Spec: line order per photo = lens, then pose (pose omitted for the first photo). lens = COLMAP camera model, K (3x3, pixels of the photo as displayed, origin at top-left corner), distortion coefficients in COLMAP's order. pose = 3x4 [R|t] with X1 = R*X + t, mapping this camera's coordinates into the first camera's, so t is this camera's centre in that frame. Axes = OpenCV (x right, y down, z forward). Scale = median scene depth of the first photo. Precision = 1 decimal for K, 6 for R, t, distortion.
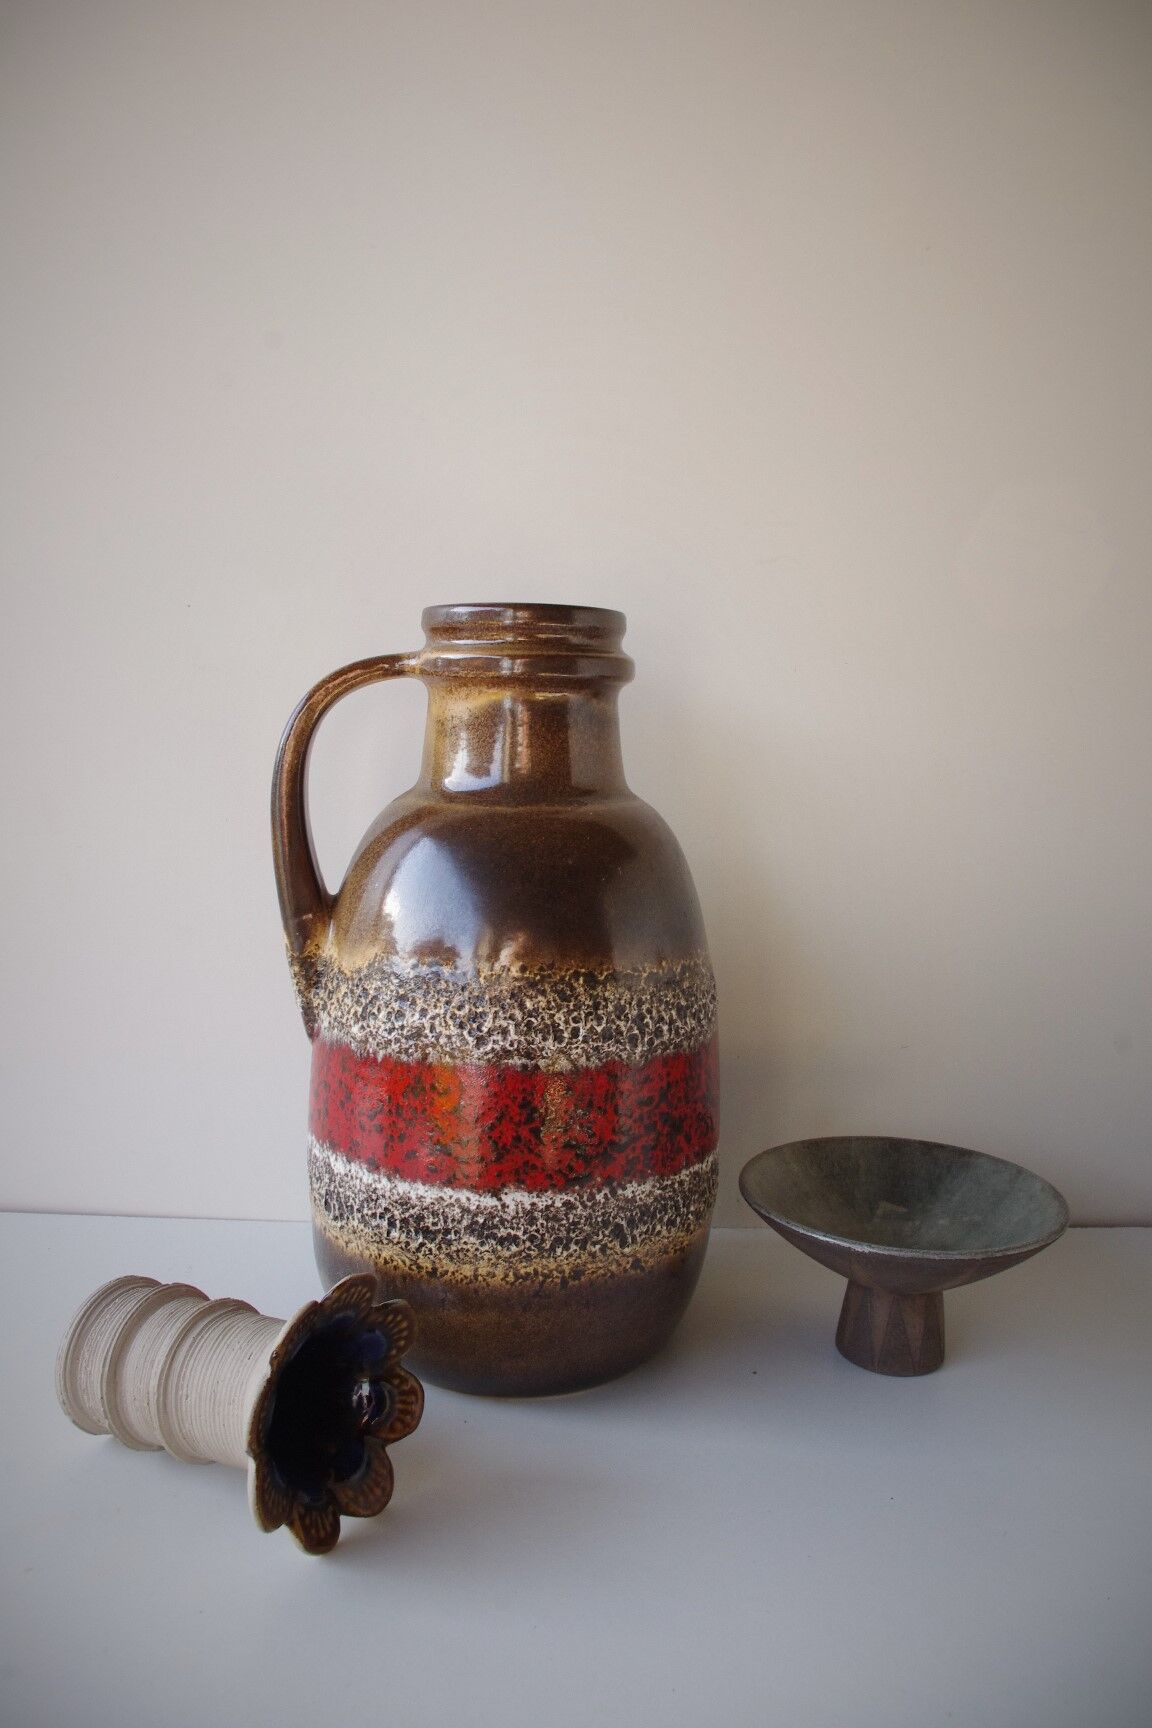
lens RADIAL K [[1336.3, 0, 549.3], [0, 1336.3, 847.2], [0, 0, 1]] dist [-0.087298, 0.000713]
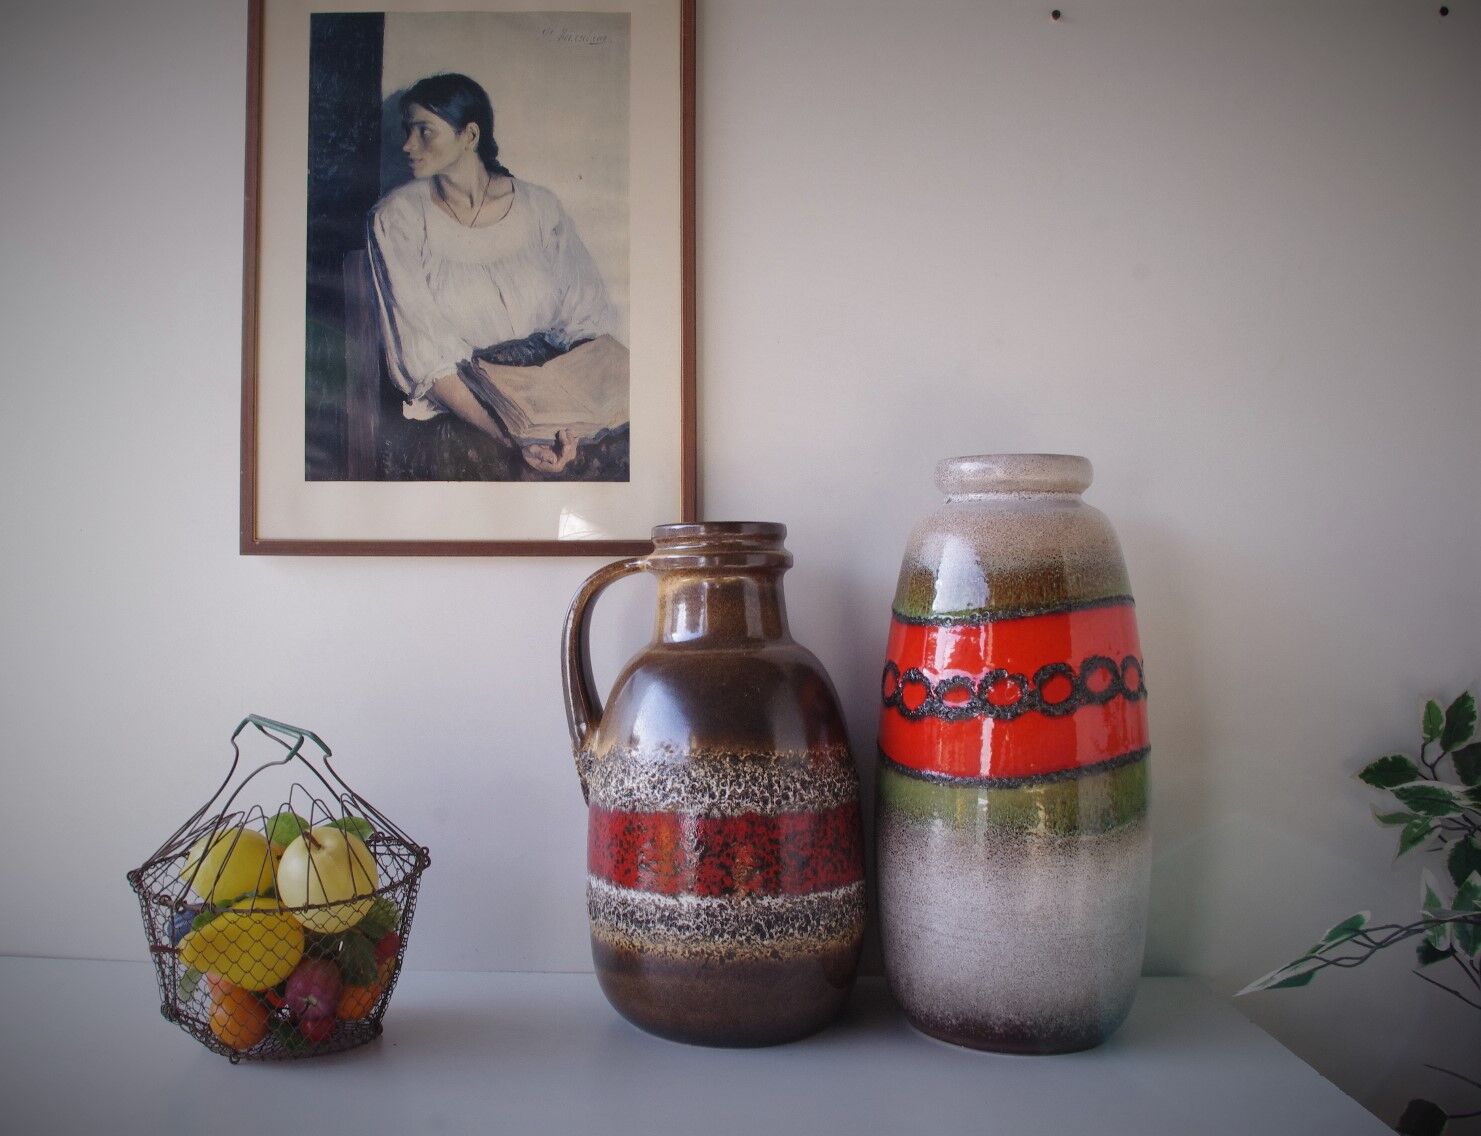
lens RADIAL K [[1333.3, 0, 617.3], [0, 1333.3, 565.1], [0, 0, 1]] dist [-0.087467, -0.001079]
pose [[0.936305, -0.047158, -0.348008, 0.451118], [0.000447, 0.991102, -0.133102, 0.080979], [0.351188, 0.124469, 0.927995, -0.513210]]
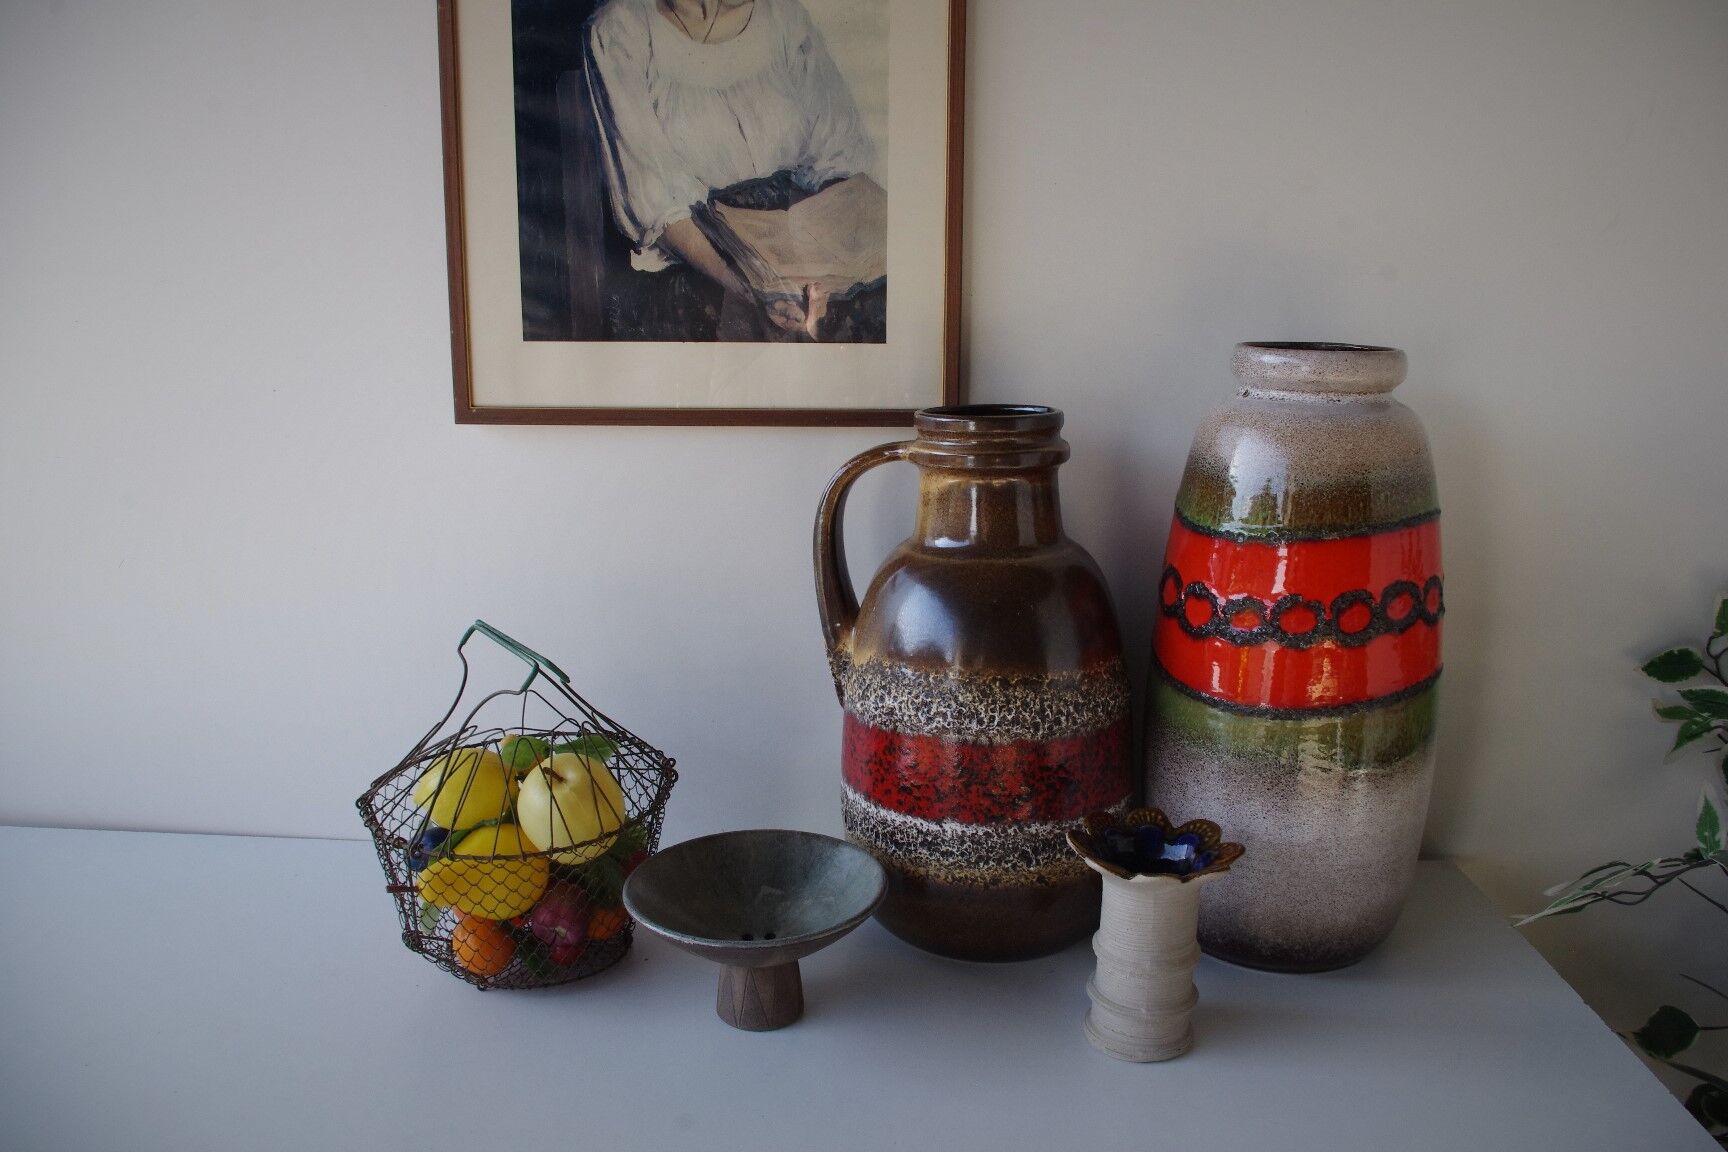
lens RADIAL K [[1336.3, 0, 864.0], [0, 1336.3, 576.0], [0, 0, 1]] dist [-0.087298, 0.000713]
pose [[0.944780, 0.033692, -0.325968, 0.353142], [-0.003686, 0.995731, 0.092234, -0.149385], [0.327684, -0.085939, 0.940871, -0.402363]]
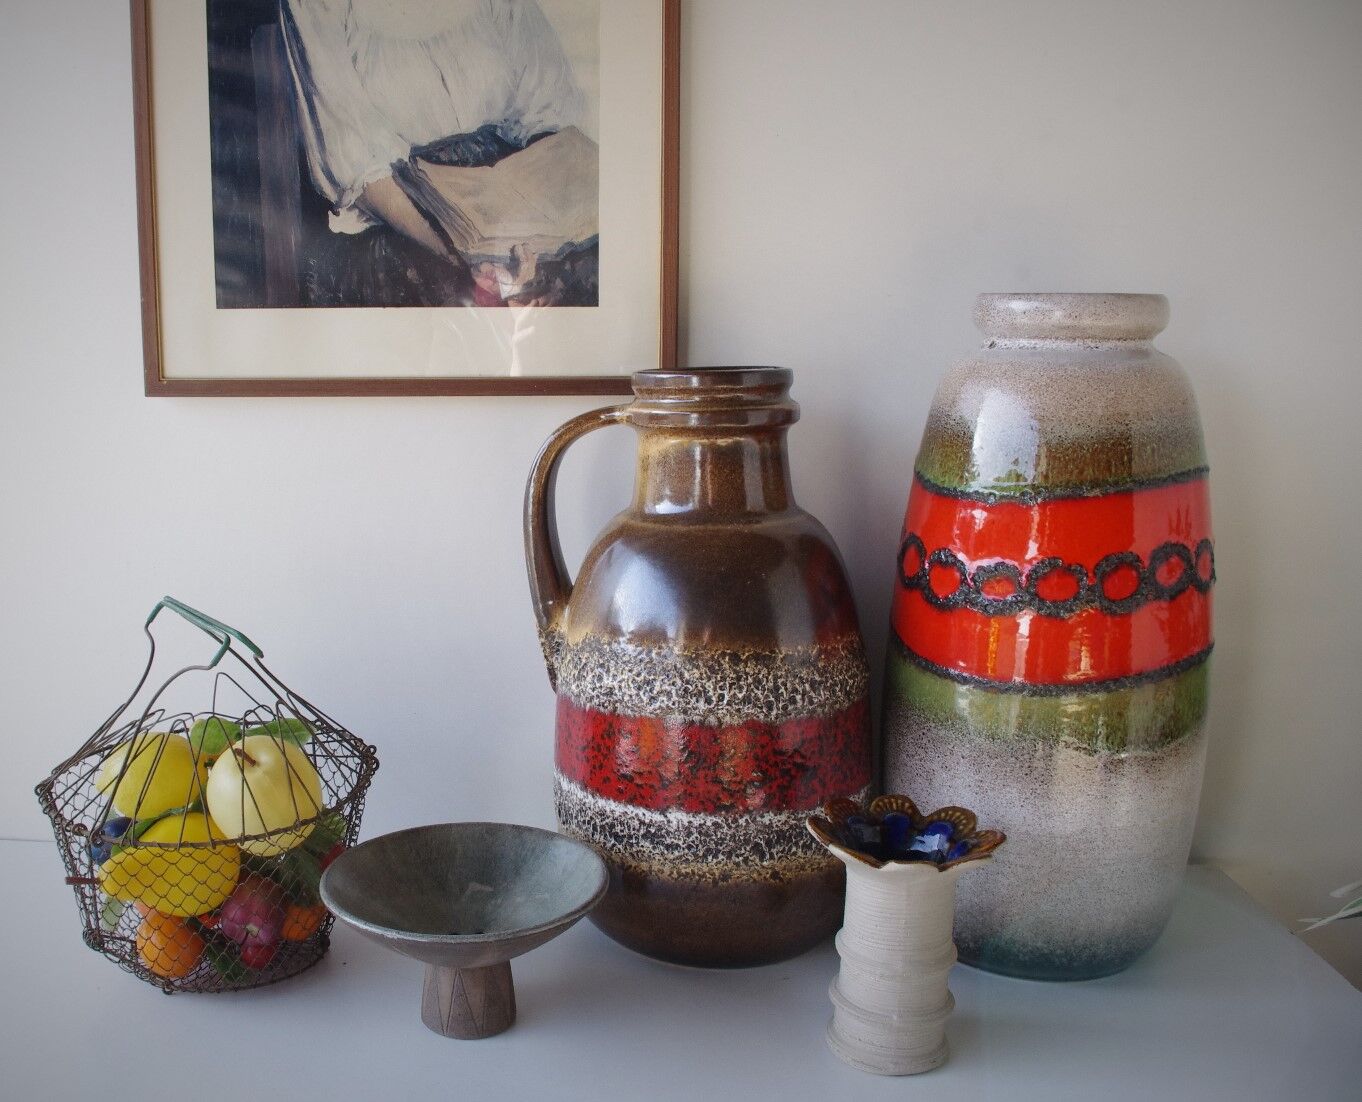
lens RADIAL K [[1337.5, 0, 498.7], [0, 1337.5, 564.8], [0, 0, 1]] dist [-0.092220, 0.018630]
pose [[0.929247, 0.017256, -0.369055, 0.299283], [0.004159, 0.998357, 0.057152, -0.070437], [0.369435, -0.054643, 0.927649, -0.312242]]
